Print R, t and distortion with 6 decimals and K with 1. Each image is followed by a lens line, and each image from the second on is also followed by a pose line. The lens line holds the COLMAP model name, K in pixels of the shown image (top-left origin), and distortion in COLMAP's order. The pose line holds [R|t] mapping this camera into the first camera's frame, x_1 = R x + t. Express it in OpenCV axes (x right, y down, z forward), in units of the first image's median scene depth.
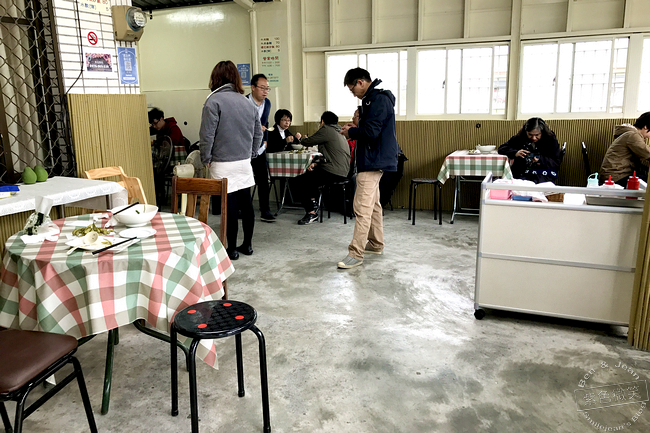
lens RADIAL K [[544.0, 0, 324.9], [0, 544.0, 215.7], [0, 0, 1]] dist [-0.000329, -0.000265]
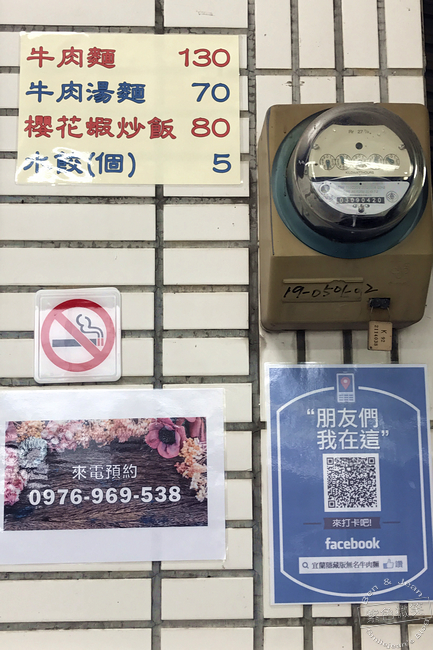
lens RADIAL K [[708.9, 0, 216.4], [0, 708.9, 325.3], [0, 0, 1]] dist [0.014824, 0.000000]
pose [[0.424341, -0.102858, -0.899641, -0.198939], [-0.198098, 0.958915, -0.203073, -0.278957], [0.883568, 0.264389, 0.386531, 0.907584]]
